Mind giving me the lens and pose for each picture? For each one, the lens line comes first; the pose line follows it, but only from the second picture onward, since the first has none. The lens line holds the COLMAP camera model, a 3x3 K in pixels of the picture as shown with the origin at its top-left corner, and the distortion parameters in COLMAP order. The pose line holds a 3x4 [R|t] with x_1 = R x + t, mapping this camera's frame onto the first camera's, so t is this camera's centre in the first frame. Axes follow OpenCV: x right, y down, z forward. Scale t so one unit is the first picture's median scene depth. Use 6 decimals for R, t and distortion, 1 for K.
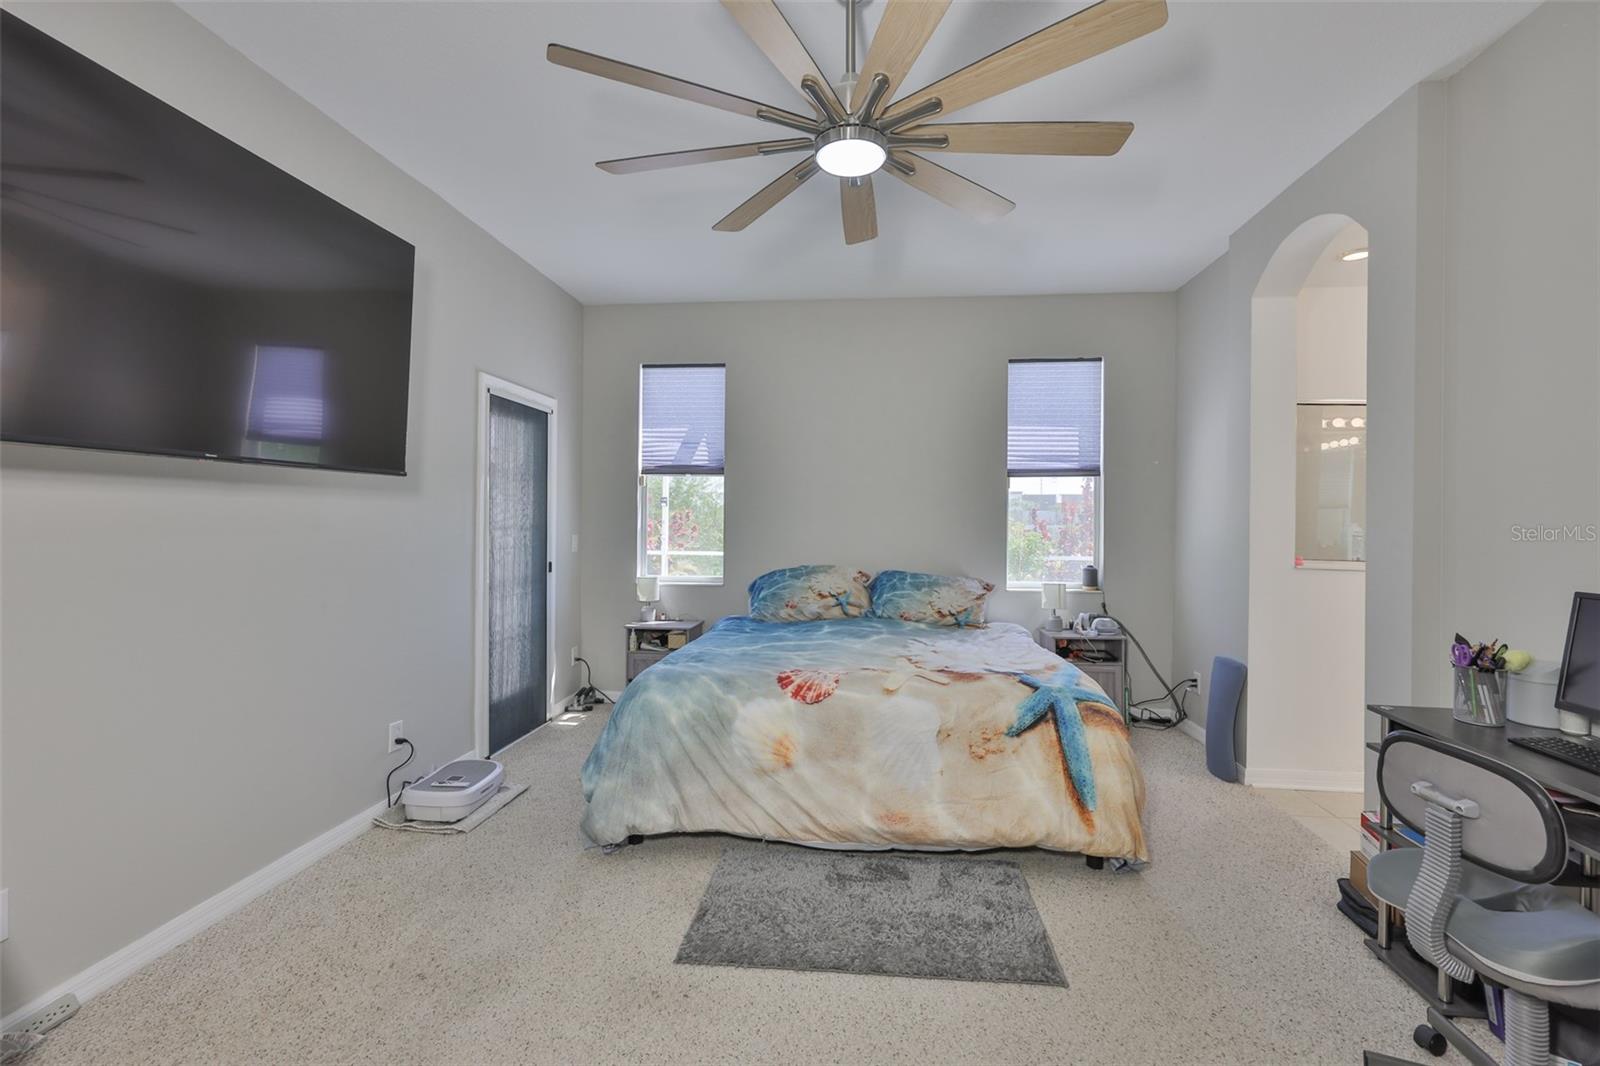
lens RADIAL K [[687.8, 0, 802.4], [0, 687.8, 515.7], [0, 0, 1]] dist [-0.000543, 0.000235]
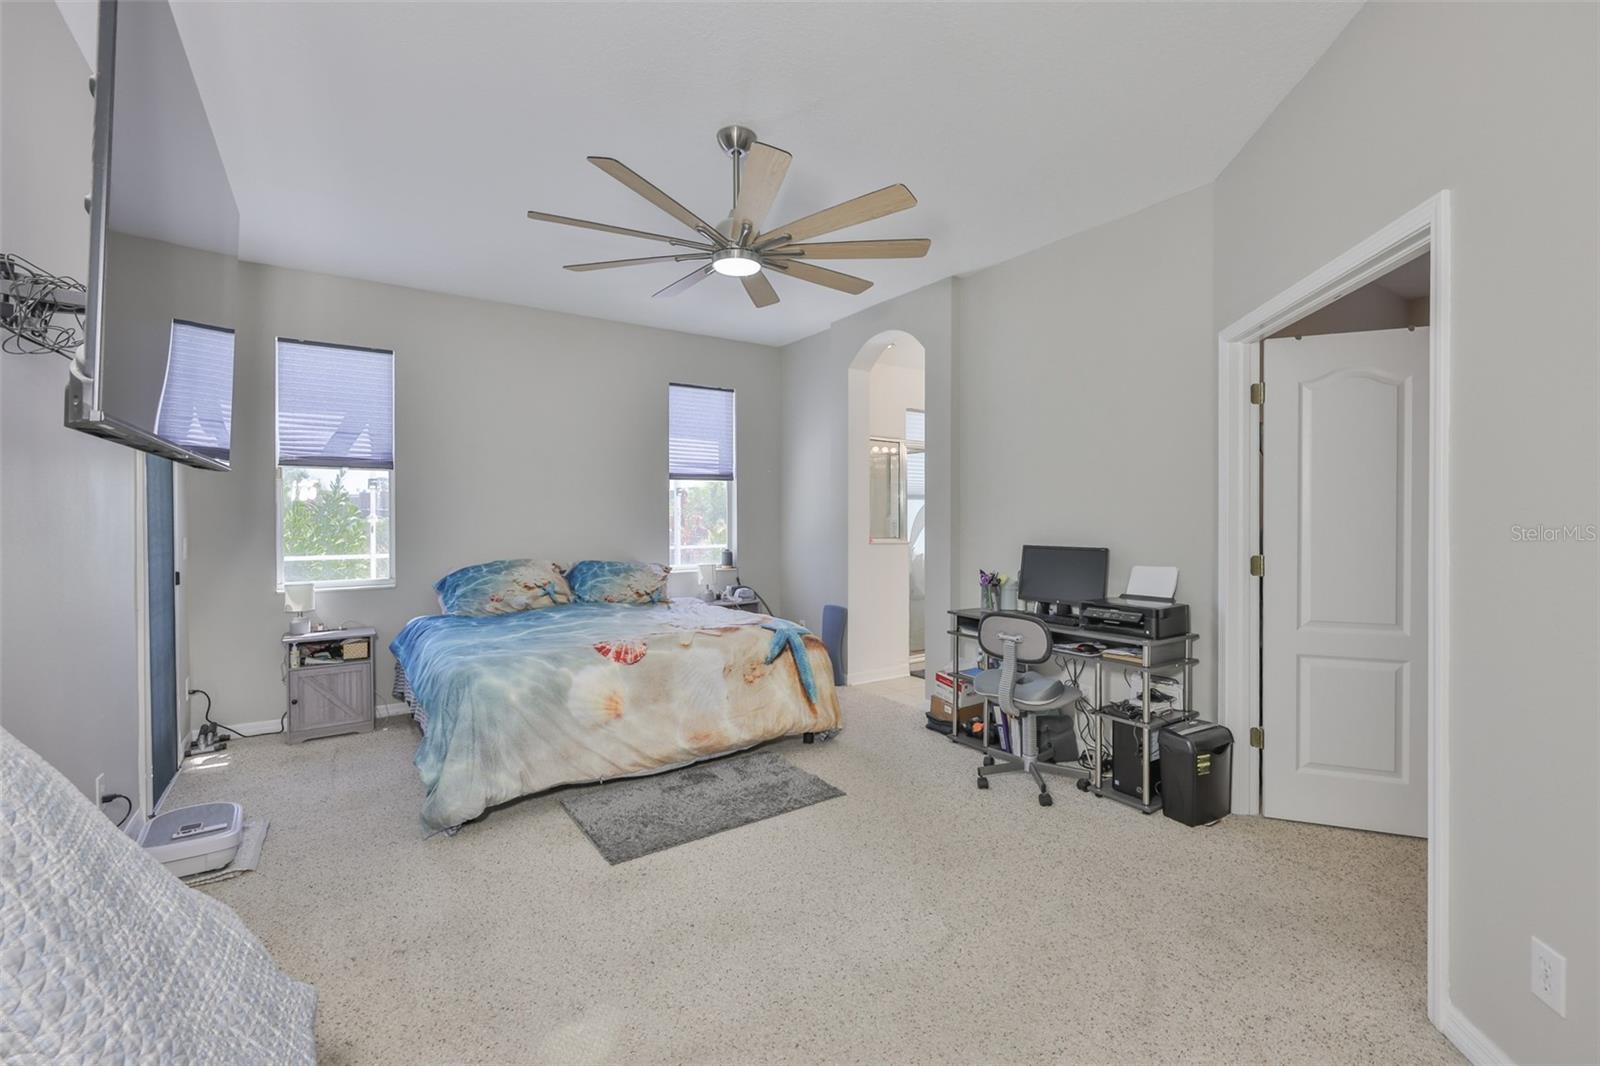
lens RADIAL K [[687.8, 0, 802.4], [0, 687.8, 515.7], [0, 0, 1]] dist [-0.000543, 0.000235]
pose [[0.766447, -0.009683, 0.642235, -0.448124], [0.005019, 0.999946, 0.009086, -0.003143], [-0.642288, -0.003740, 0.766454, -0.122176]]
